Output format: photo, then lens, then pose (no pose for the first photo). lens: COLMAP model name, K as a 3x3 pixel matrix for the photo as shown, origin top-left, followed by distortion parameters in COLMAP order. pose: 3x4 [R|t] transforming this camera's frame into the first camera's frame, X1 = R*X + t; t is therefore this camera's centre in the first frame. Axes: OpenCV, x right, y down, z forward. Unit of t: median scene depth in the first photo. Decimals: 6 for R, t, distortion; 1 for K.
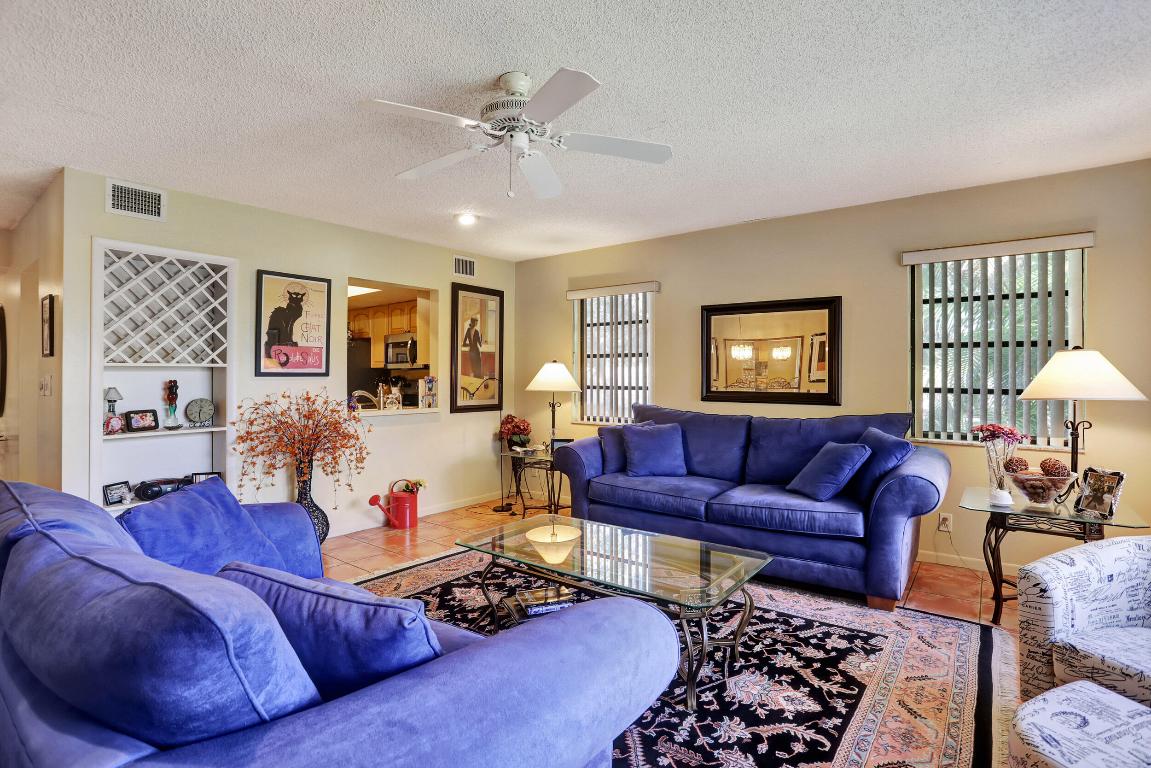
lens RADIAL K [[557.8, 0, 578.3], [0, 557.8, 384.5], [0, 0, 1]] dist [-0.075187, 0.028711]
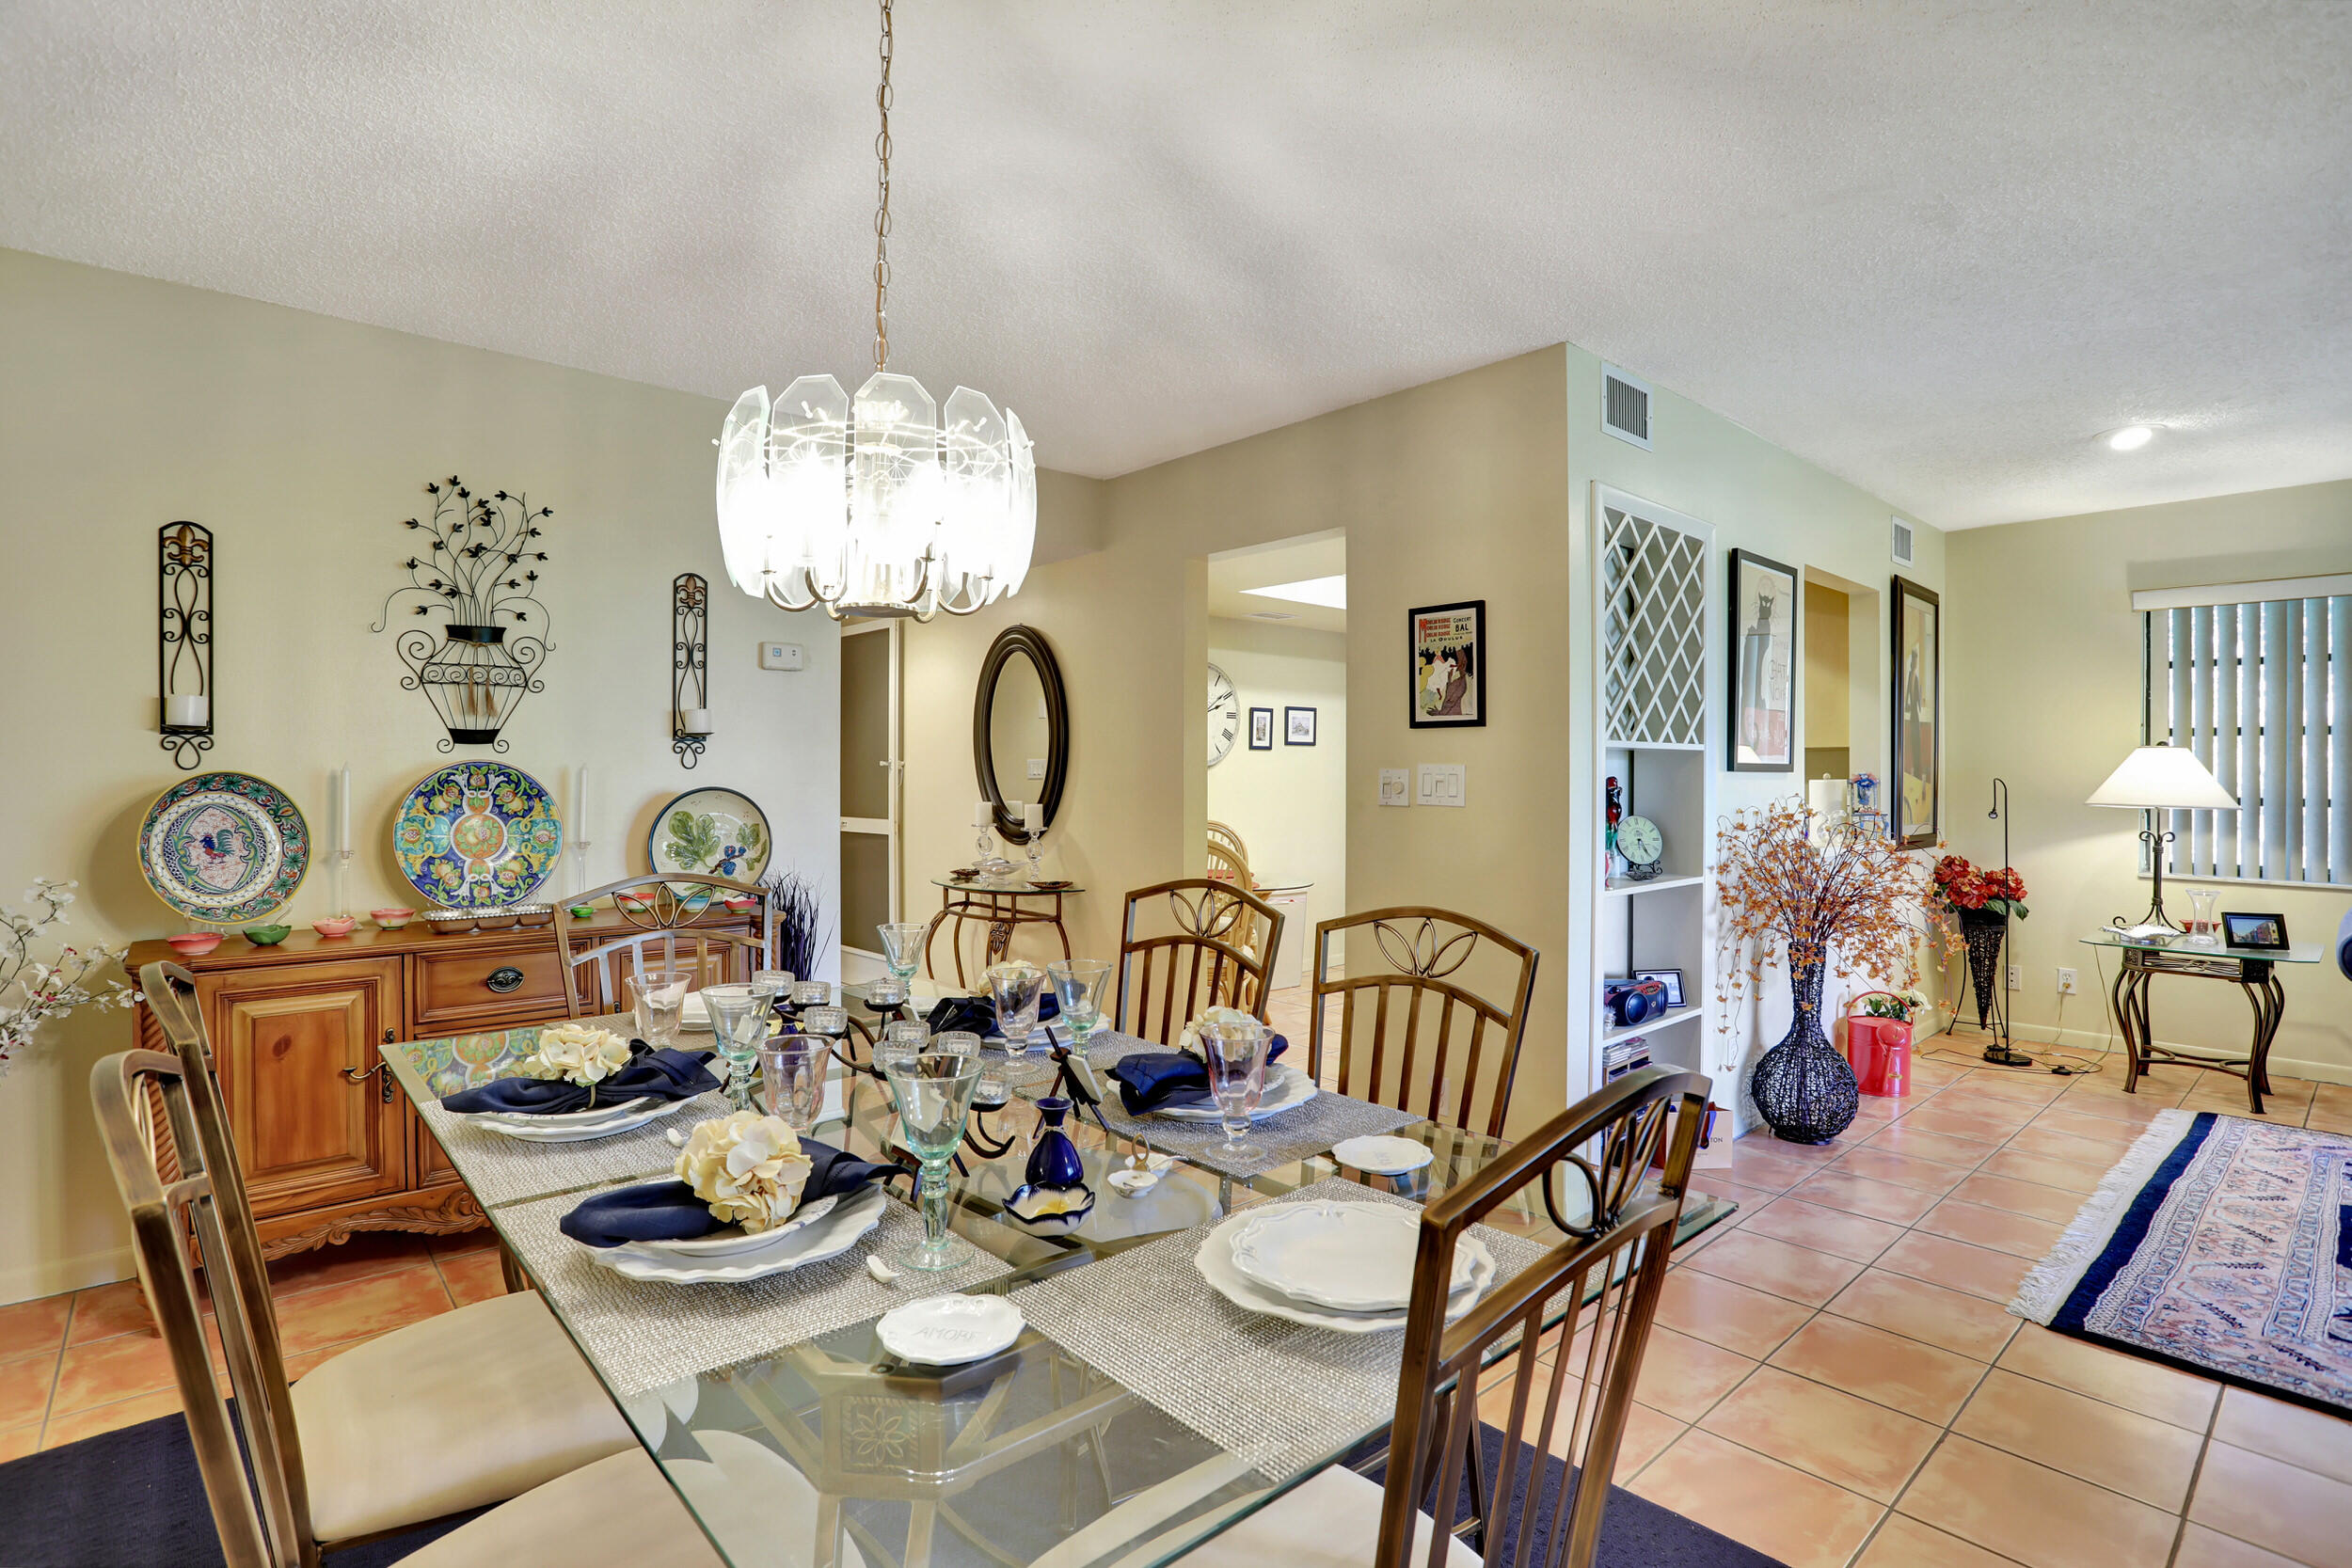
lens RADIAL K [[1158.1, 0, 1176.0], [0, 1158.1, 784.0], [0, 0, 1]] dist [-0.076587, 0.035507]
pose [[0.979772, 0.011253, -0.199801, -0.992065], [-0.012250, 0.999918, -0.003750, 0.006641], [0.199742, 0.006122, 0.979829, -0.094589]]
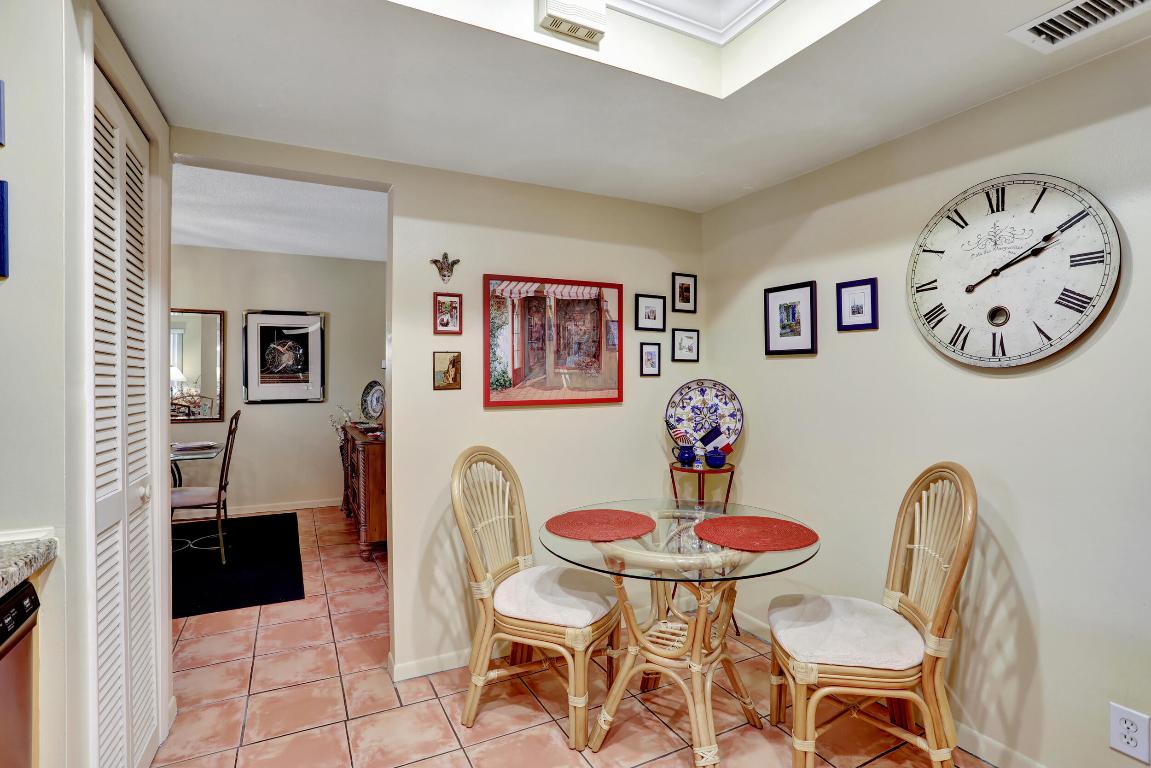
lens RADIAL K [[561.9, 0, 575.5], [0, 561.9, 376.9], [0, 0, 1]] dist [-0.080198, 0.036348]
pose [[-0.435444, 0.000879, -0.900215, -0.712224], [-0.010309, 0.999929, 0.005963, -0.020470], [0.900157, 0.011877, -0.435404, 1.686234]]
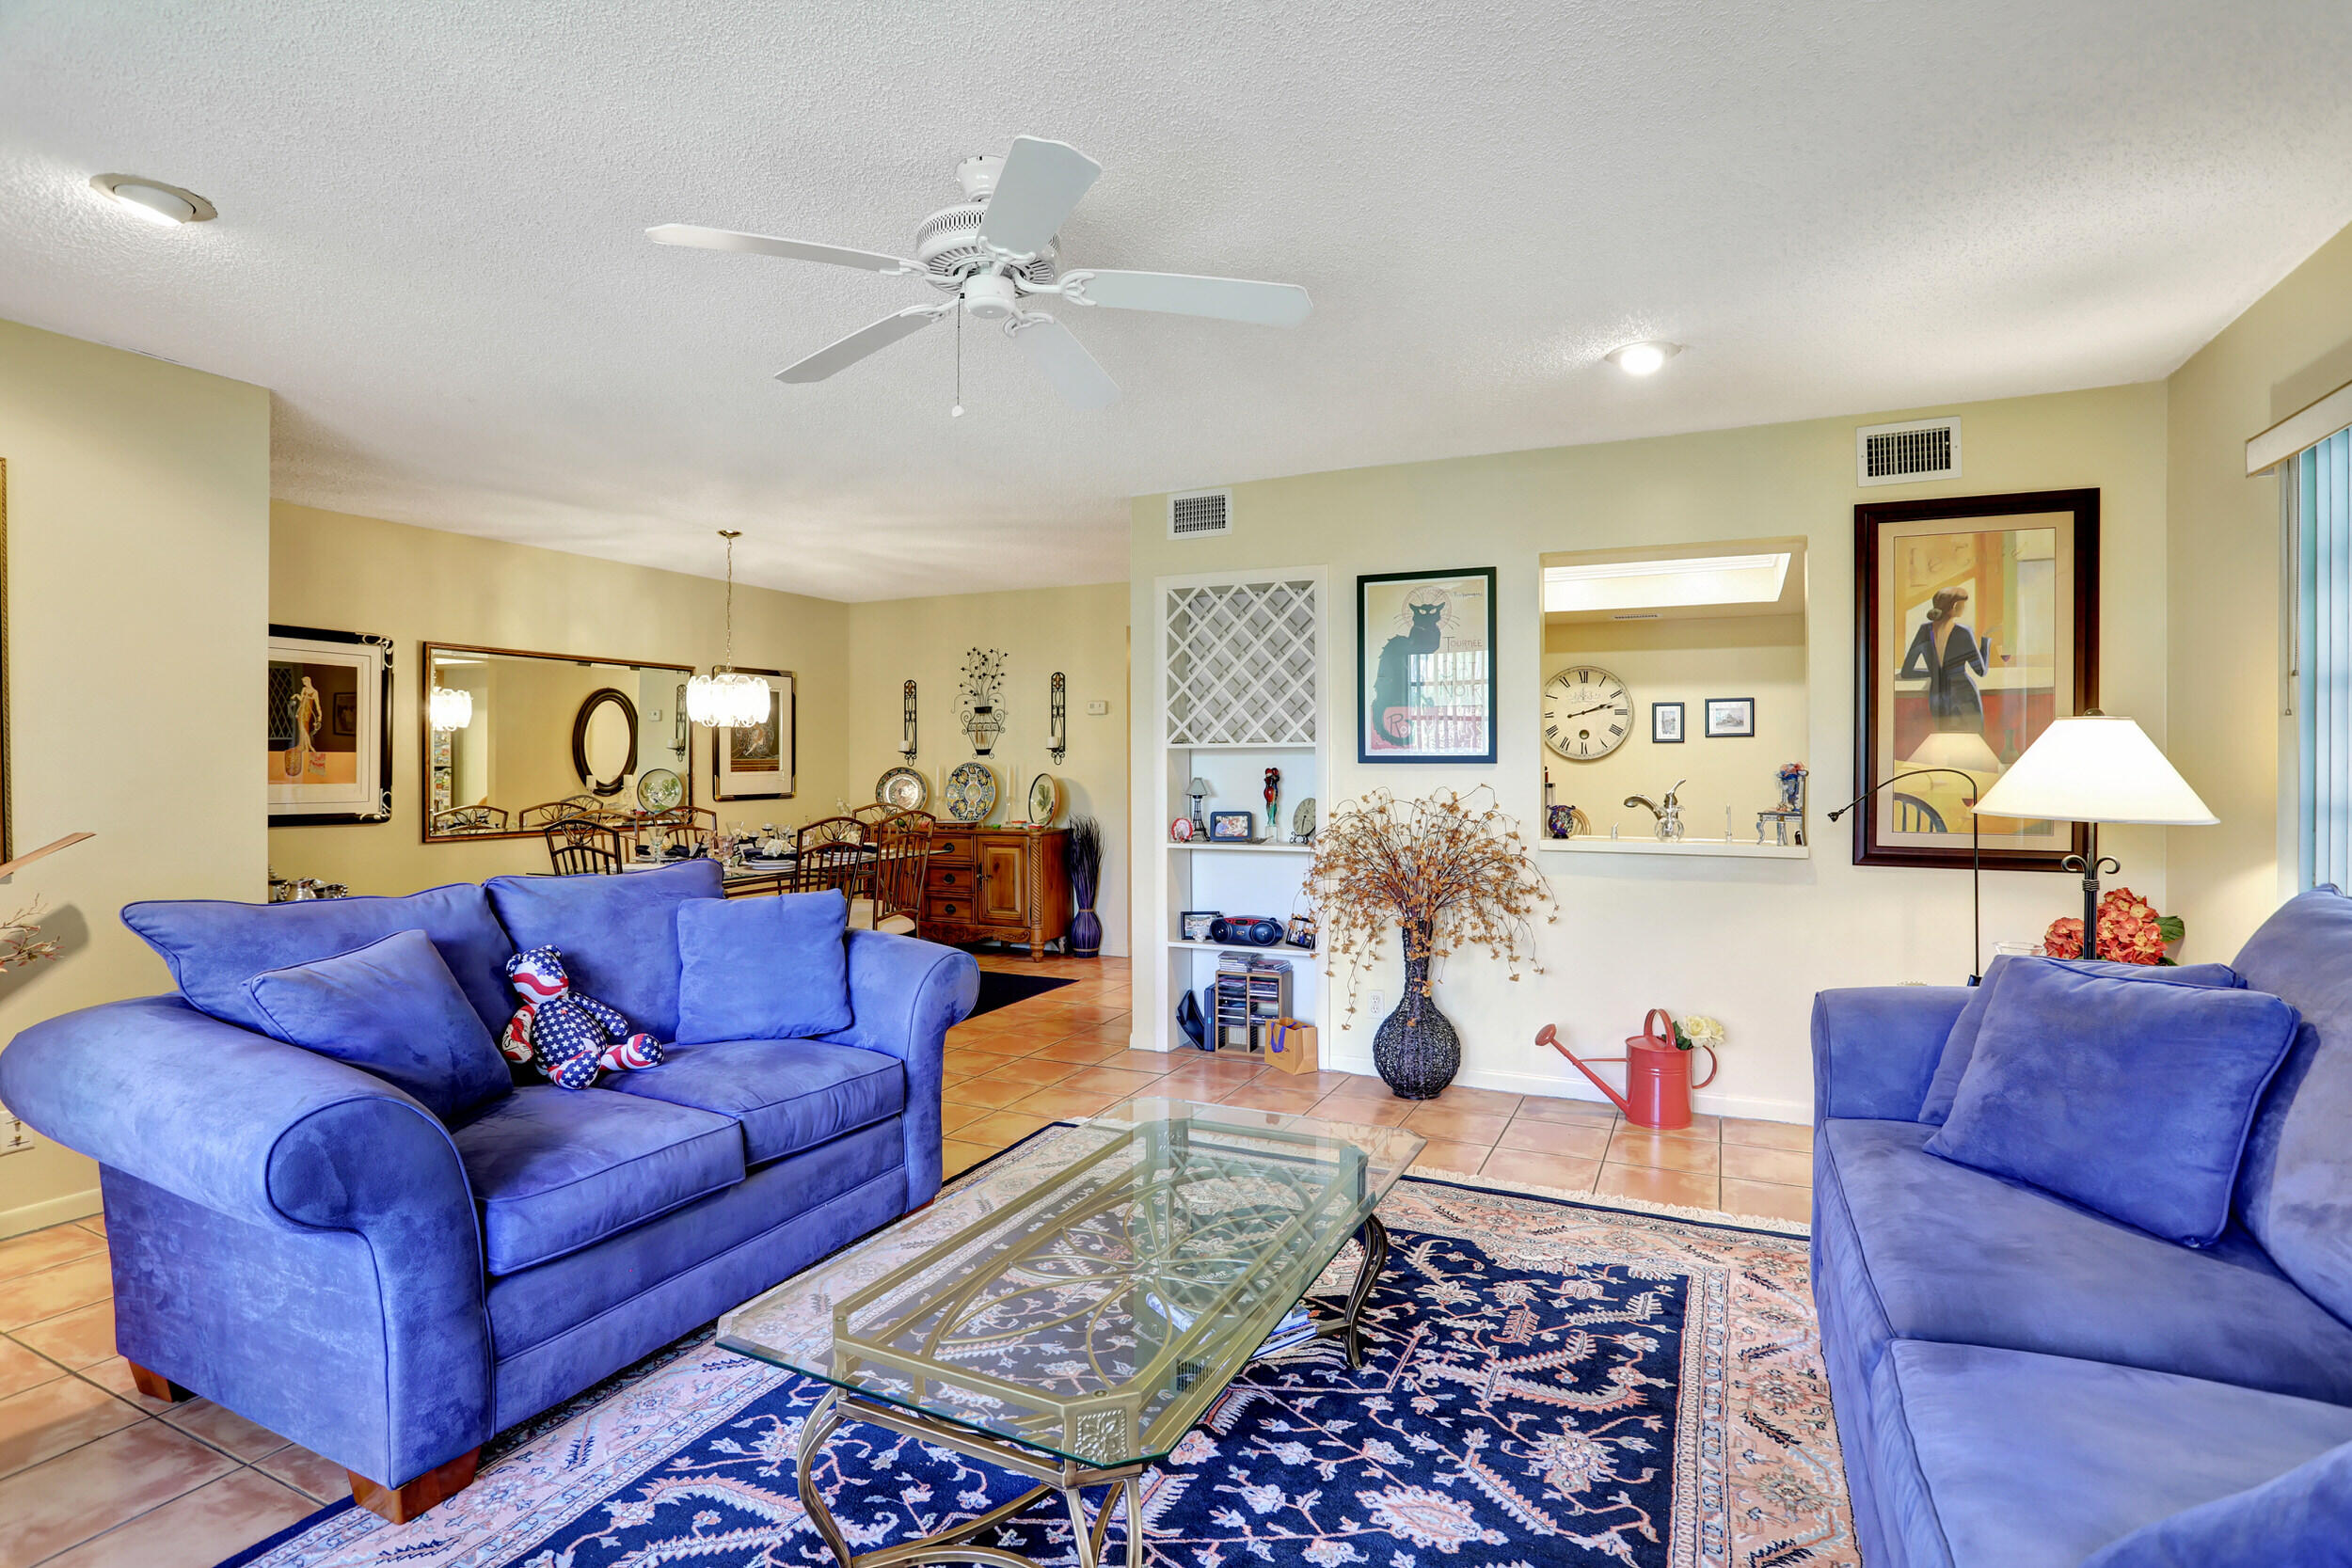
lens RADIAL K [[1148.2, 0, 1176.1], [0, 1148.2, 769.5], [0, 0, 1]] dist [-0.080198, 0.036348]
pose [[0.194720, 0.008997, -0.980818, 0.617425], [-0.014275, 0.999878, 0.006337, -0.014479], [0.980755, 0.012767, 0.194825, 0.647270]]
